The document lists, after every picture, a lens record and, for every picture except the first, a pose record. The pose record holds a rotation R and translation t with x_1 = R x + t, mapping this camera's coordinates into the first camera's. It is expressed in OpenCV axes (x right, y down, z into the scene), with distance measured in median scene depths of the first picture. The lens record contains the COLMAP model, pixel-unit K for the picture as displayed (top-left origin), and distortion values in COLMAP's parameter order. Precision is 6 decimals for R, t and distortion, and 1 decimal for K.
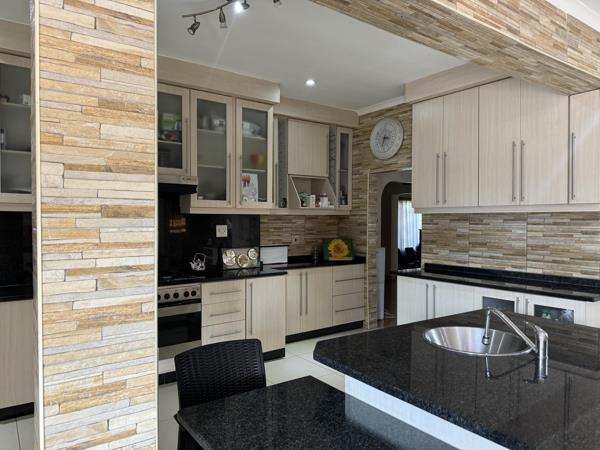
lens RADIAL K [[425.7, 0, 300.9], [0, 425.7, 224.3], [0, 0, 1]] dist [0.059464, -0.010861]
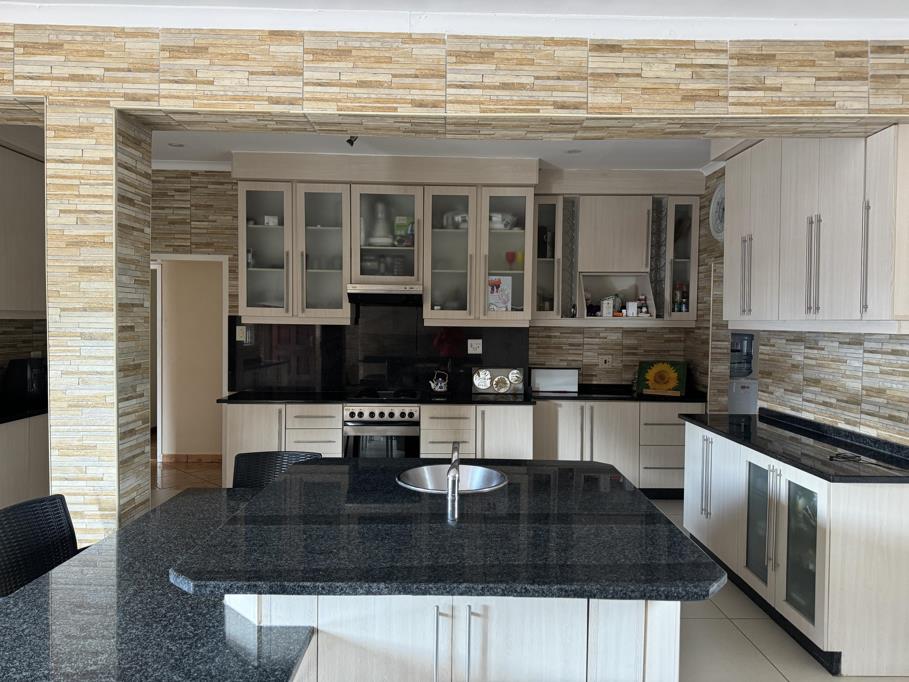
lens RADIAL K [[644.9, 0, 455.2], [0, 644.9, 337.8], [0, 0, 1]] dist [0.059464, -0.010861]
pose [[0.808856, 0.022187, -0.587588, 0.545409], [-0.015590, 0.999746, 0.016289, -0.022177], [0.587800, -0.004015, 0.808996, -0.041386]]
